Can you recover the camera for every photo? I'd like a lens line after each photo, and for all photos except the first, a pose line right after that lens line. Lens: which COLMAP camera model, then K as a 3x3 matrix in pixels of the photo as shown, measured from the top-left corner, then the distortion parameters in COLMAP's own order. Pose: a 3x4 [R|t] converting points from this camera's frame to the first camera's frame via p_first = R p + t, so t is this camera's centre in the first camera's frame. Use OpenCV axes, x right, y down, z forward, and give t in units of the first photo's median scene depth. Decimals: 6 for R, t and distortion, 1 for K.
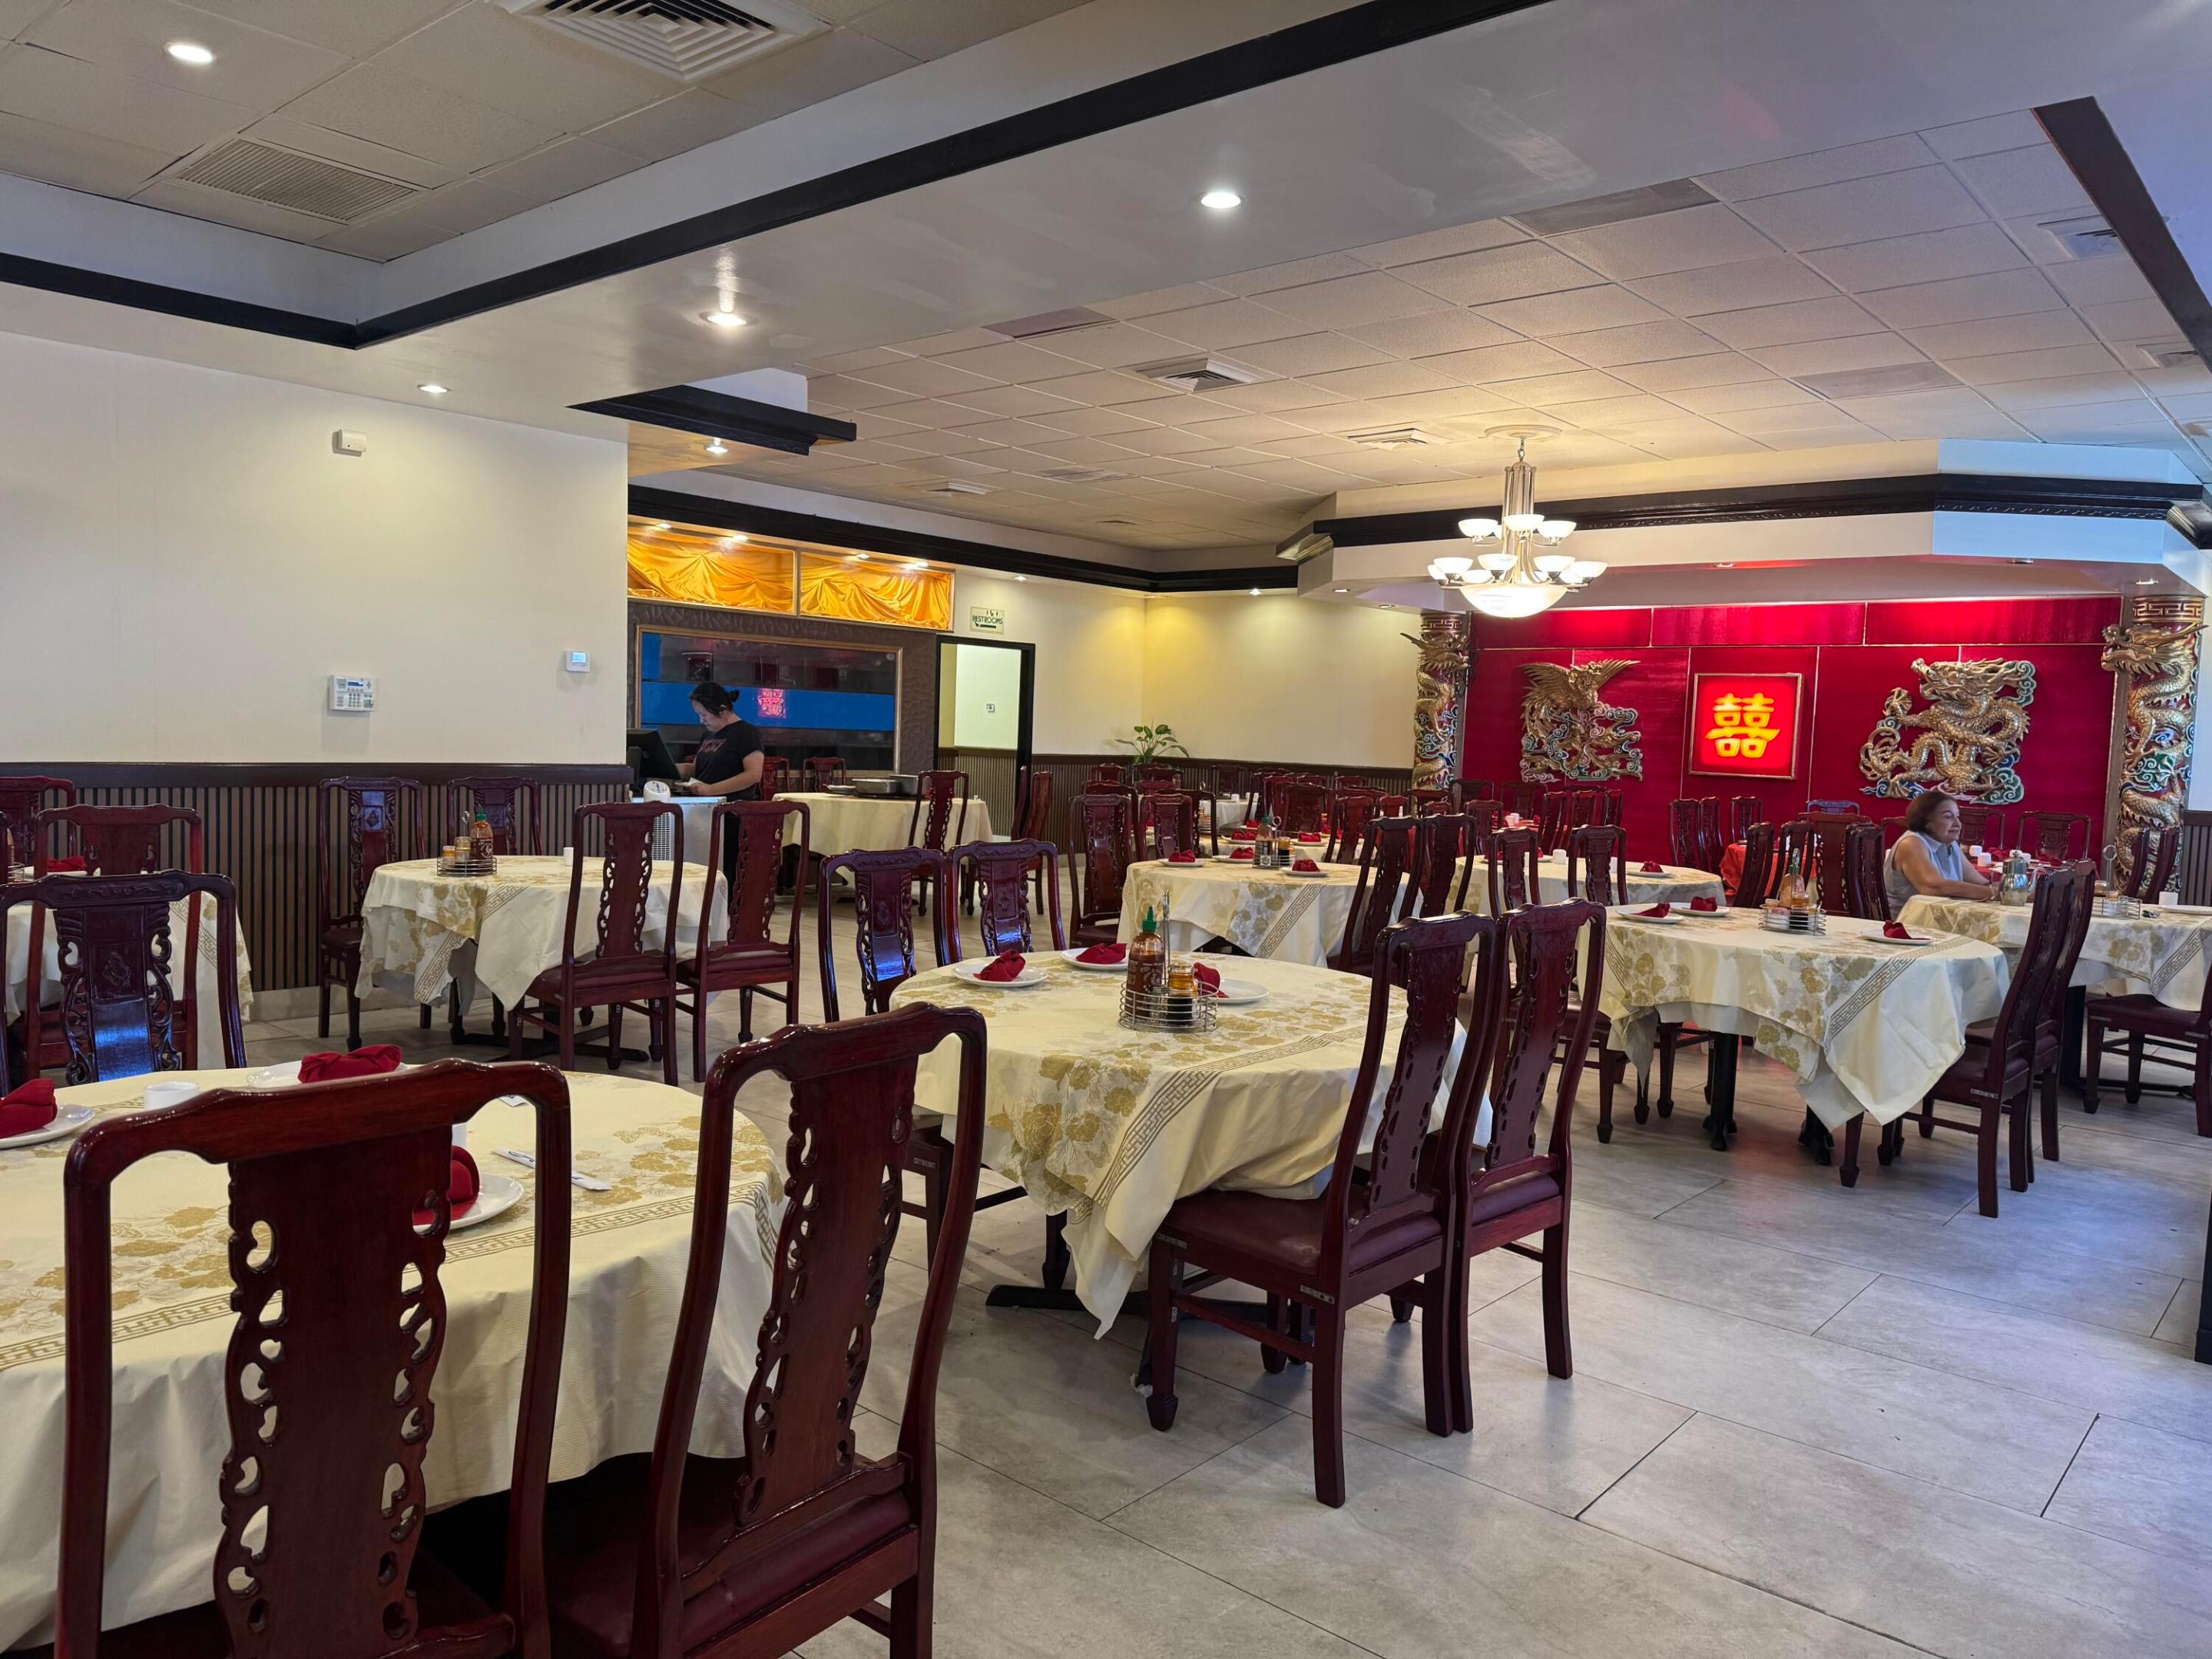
lens RADIAL K [[1577.7, 0, 1043.7], [0, 1577.7, 837.5], [0, 0, 1]] dist [0.001461, -0.038132]
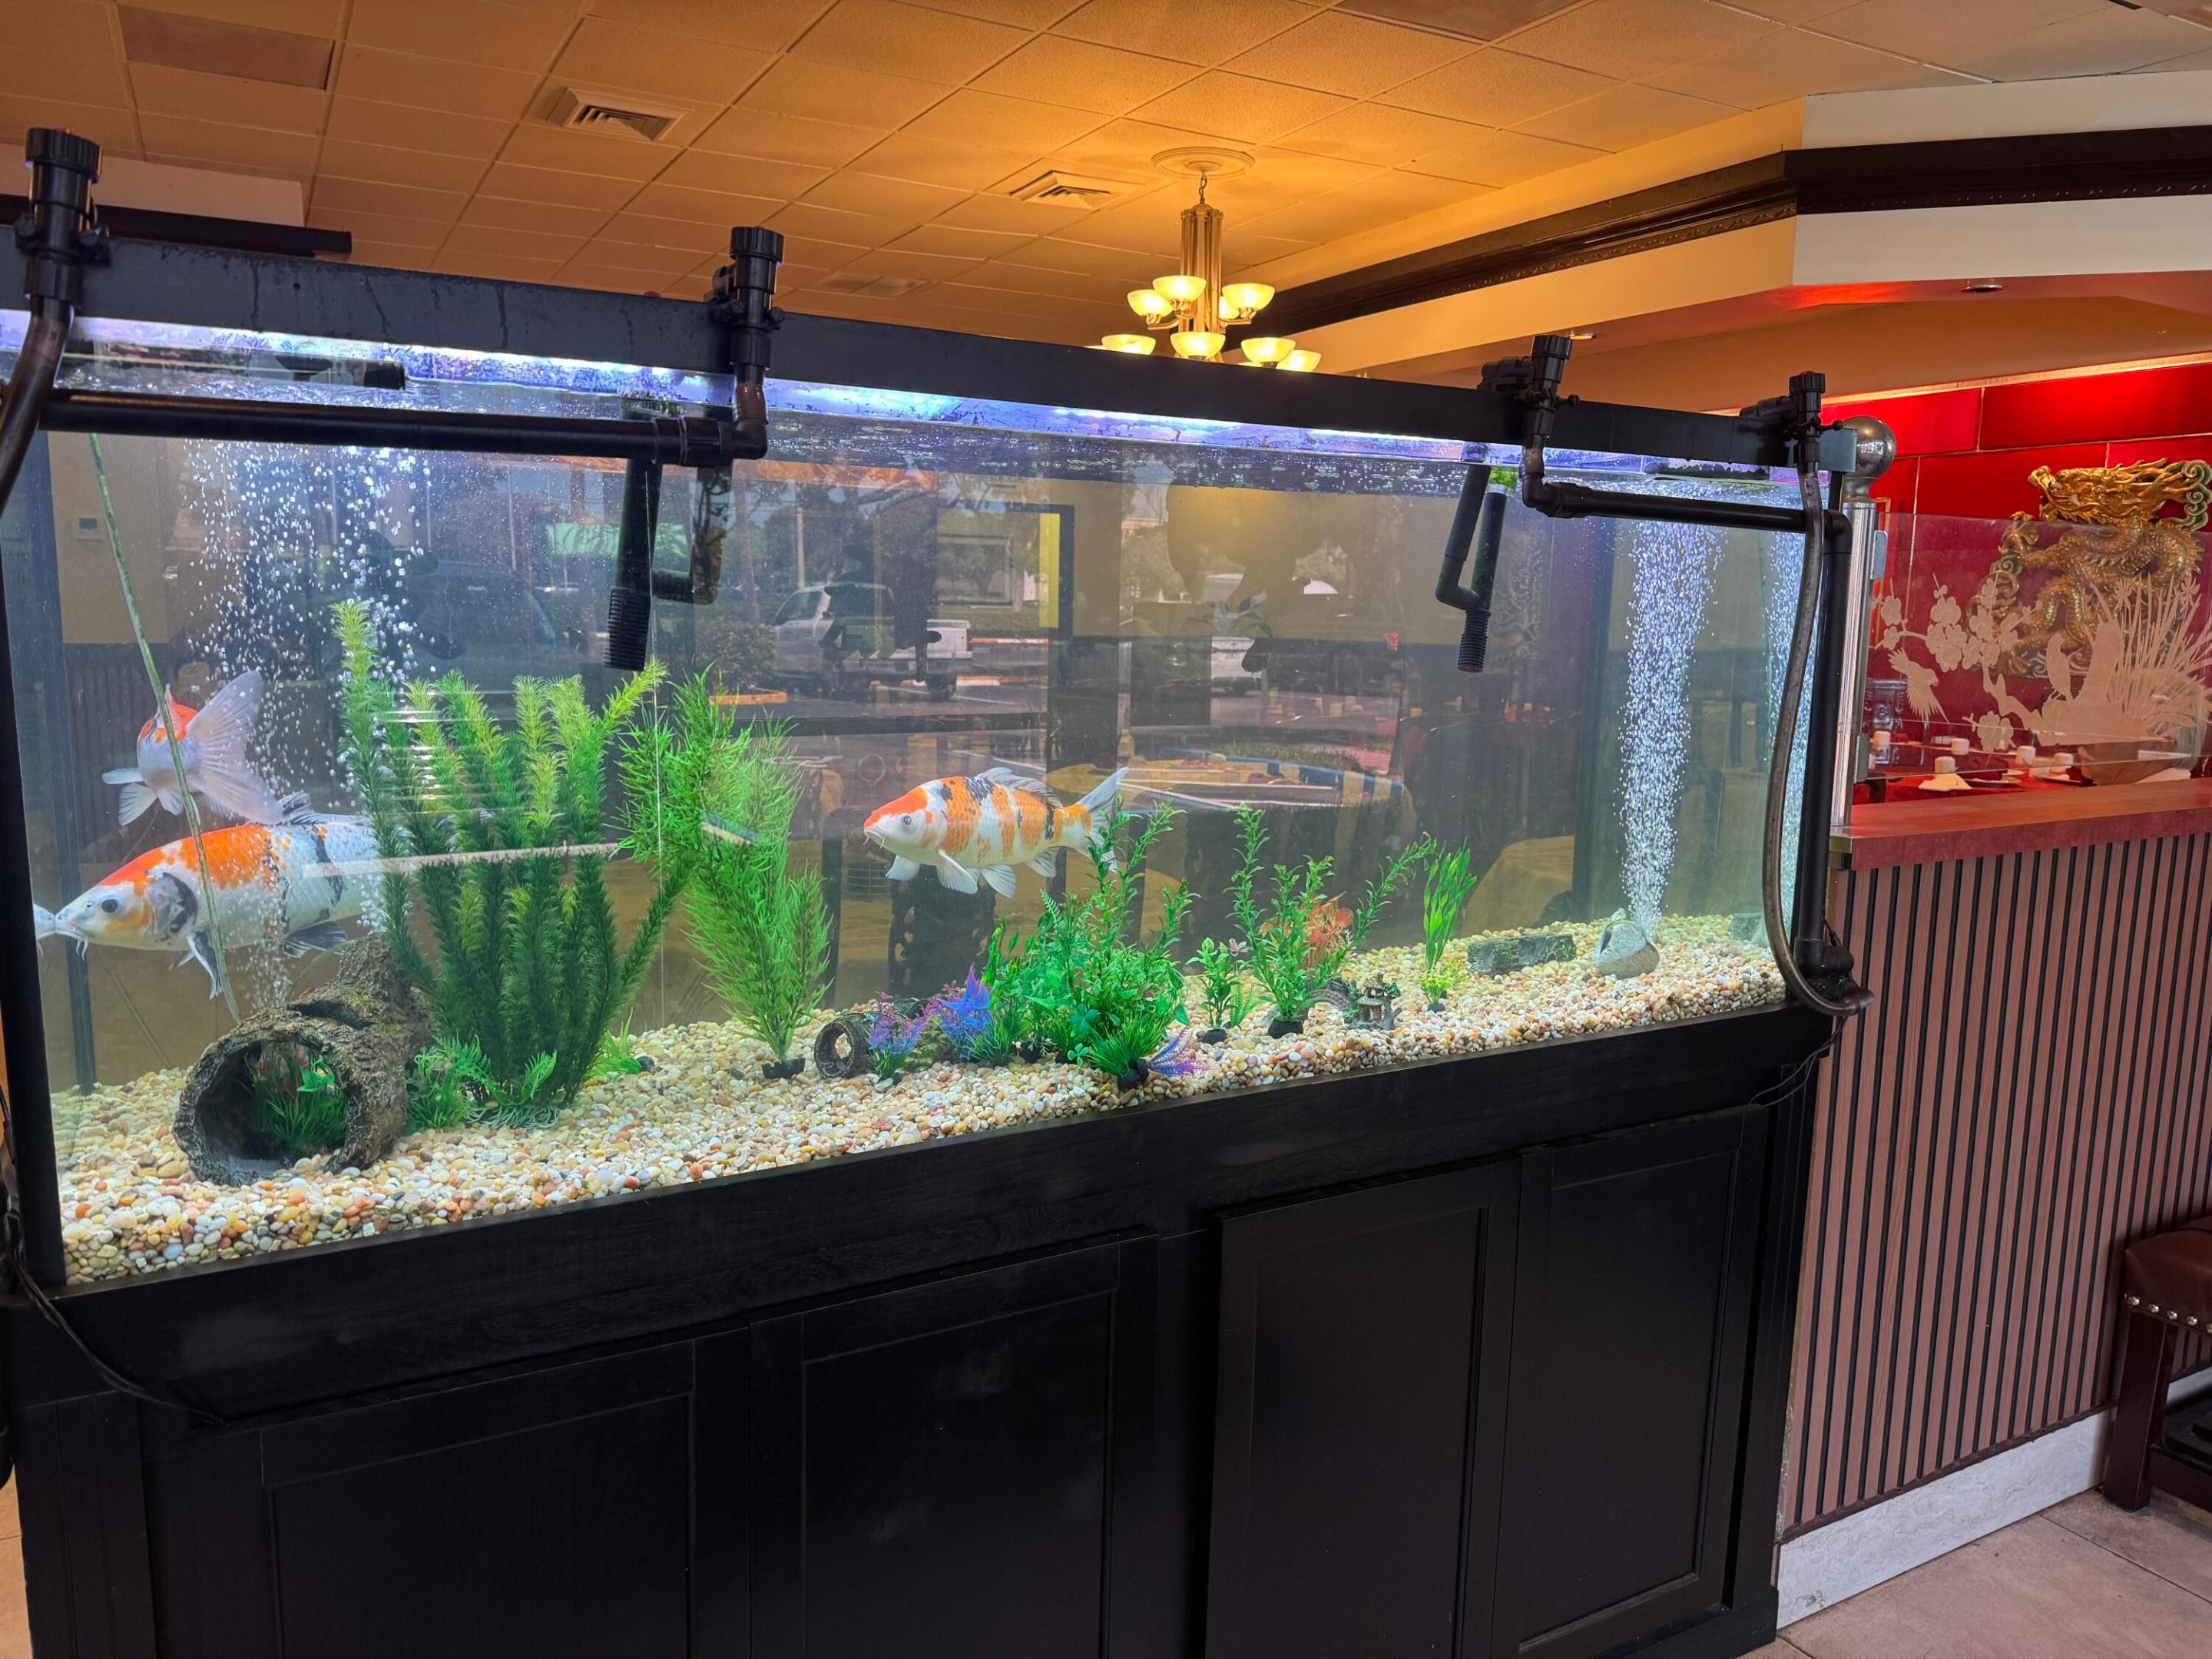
lens RADIAL K [[1576.6, 0, 1106.0], [0, 1576.6, 829.5], [0, 0, 1]] dist [0.030965, -0.029206]
pose [[0.947493, 0.021254, -0.319069, 0.379032], [0.001079, 0.997571, 0.069653, -0.006792], [0.319774, -0.066340, 0.945169, 0.213321]]
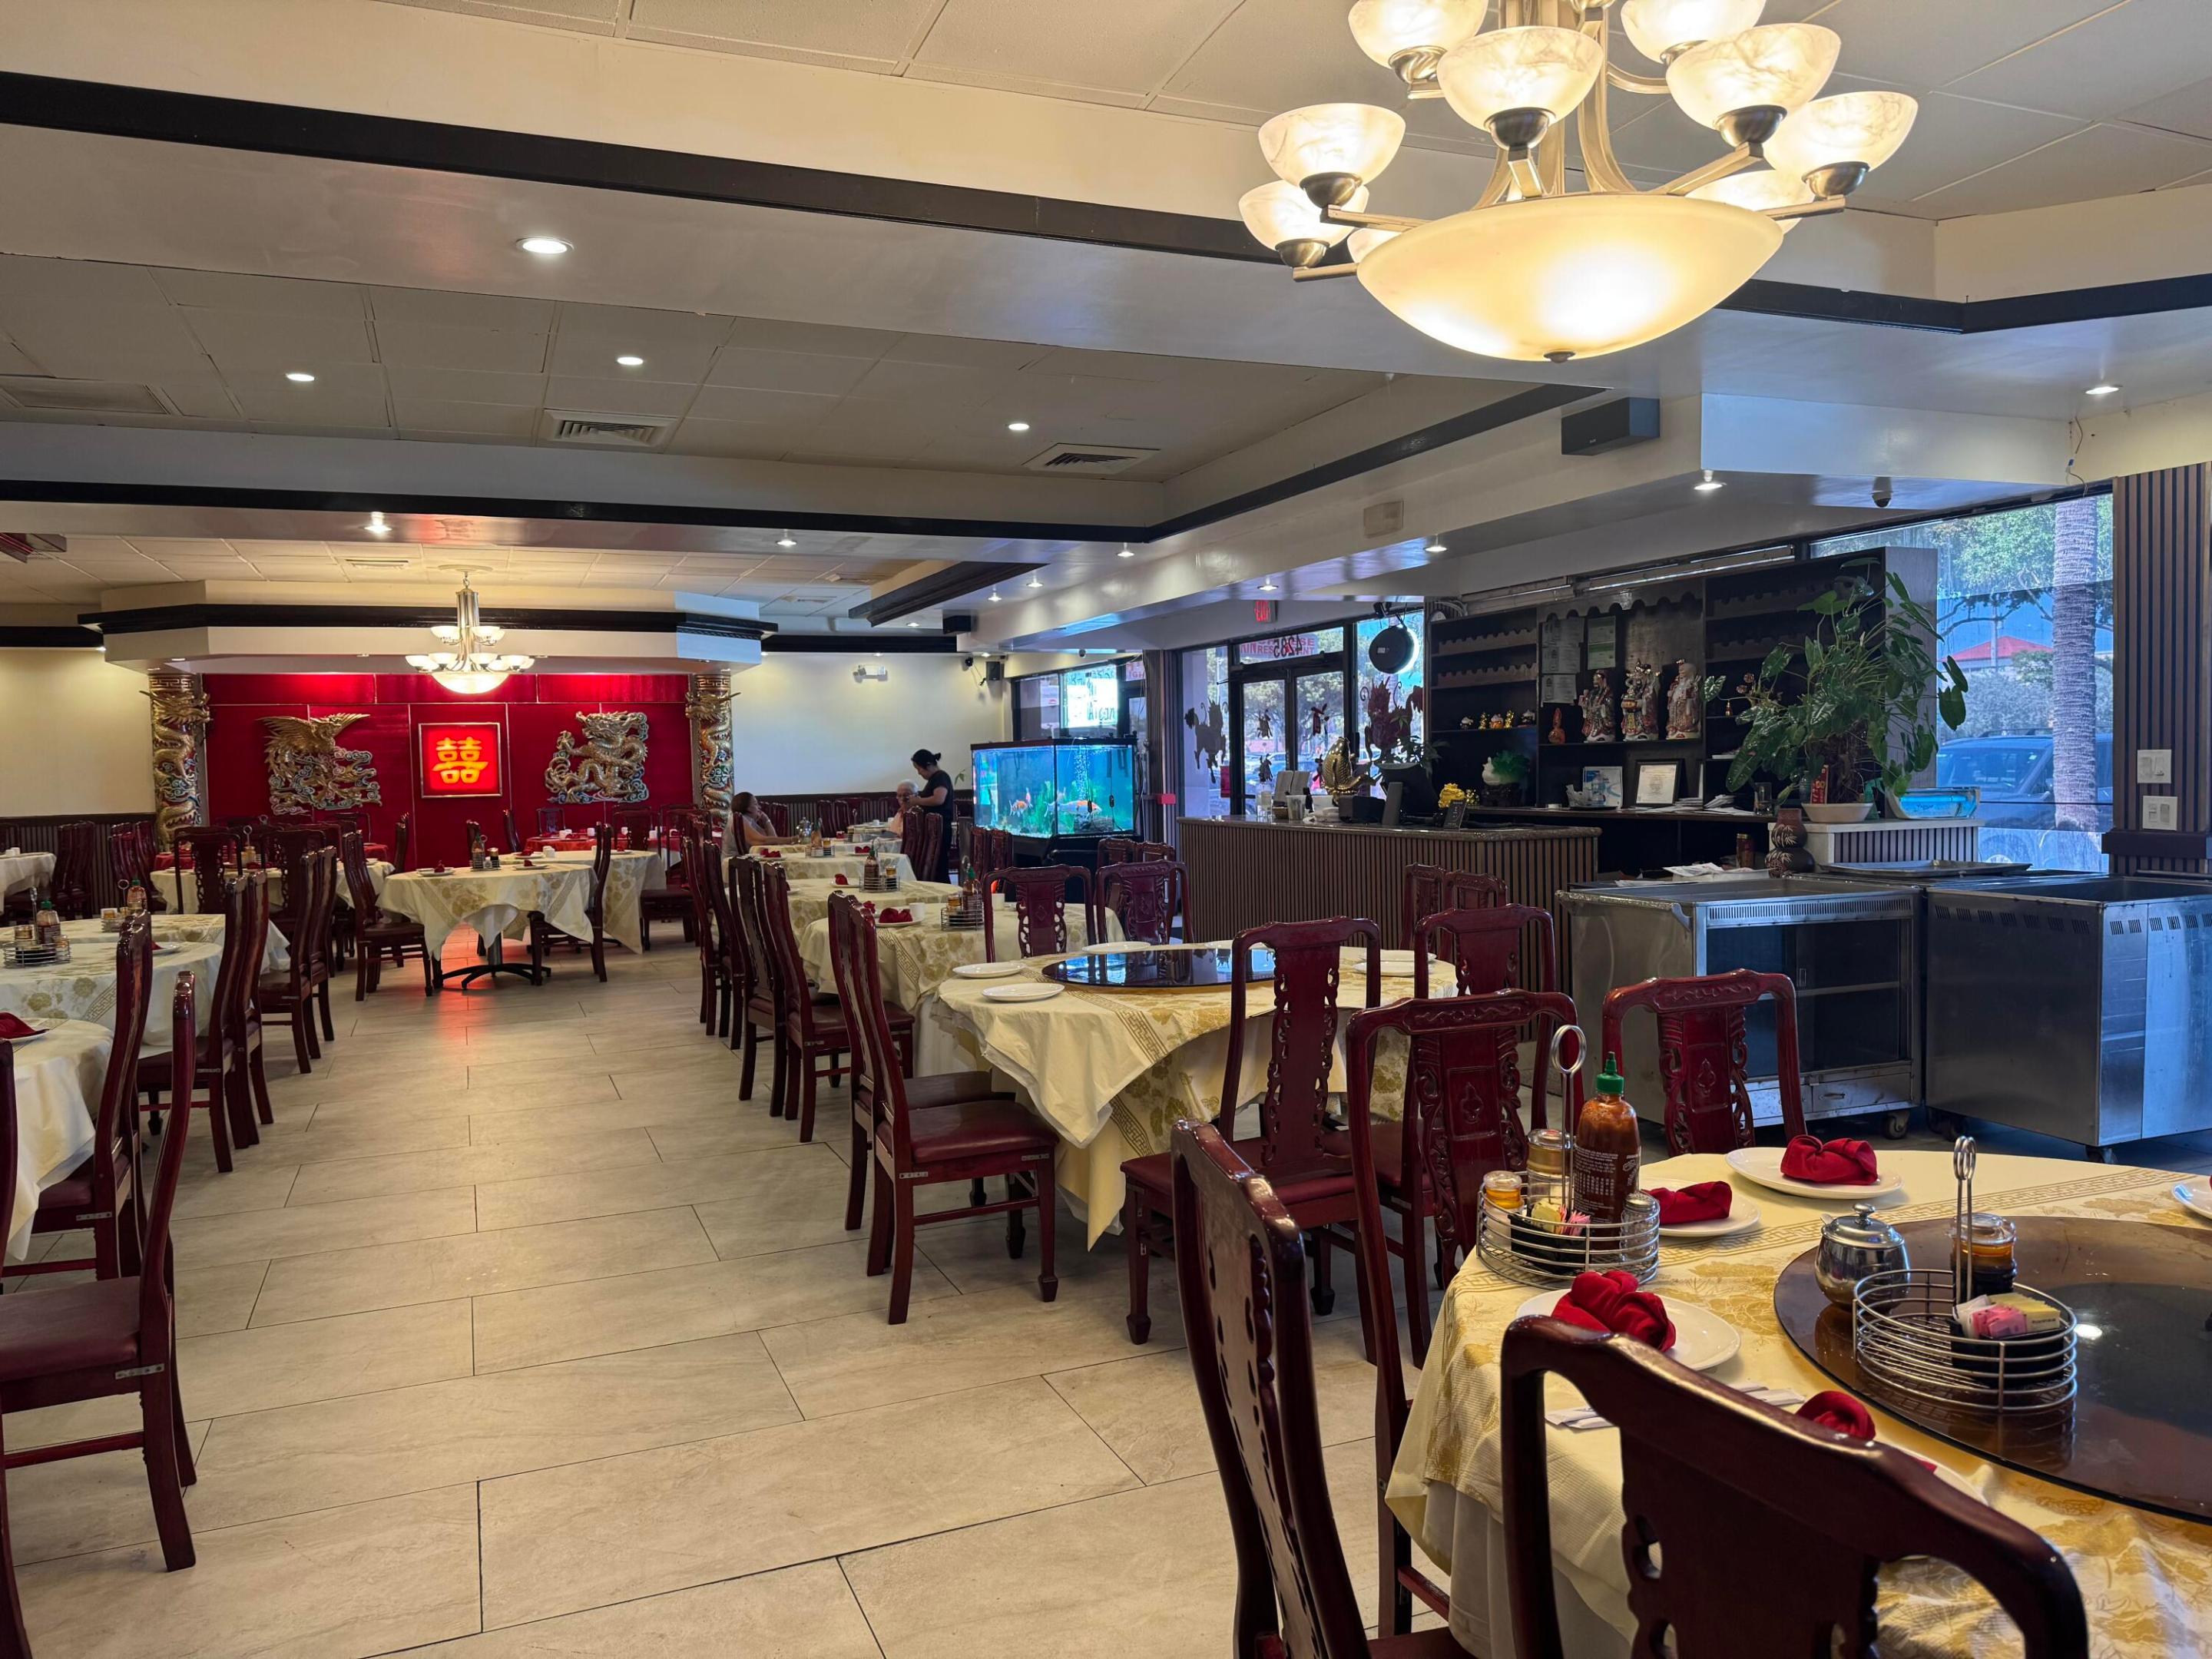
lens RADIAL K [[1544.4, 0, 1097.6], [0, 1544.4, 827.2], [0, 0, 1]] dist [0.109781, -0.156566]
pose [[0.422689, -0.085402, 0.902242, -0.585099], [0.101439, 0.993753, 0.046541, -0.020251], [-0.900580, 0.071850, 0.428712, -0.097404]]
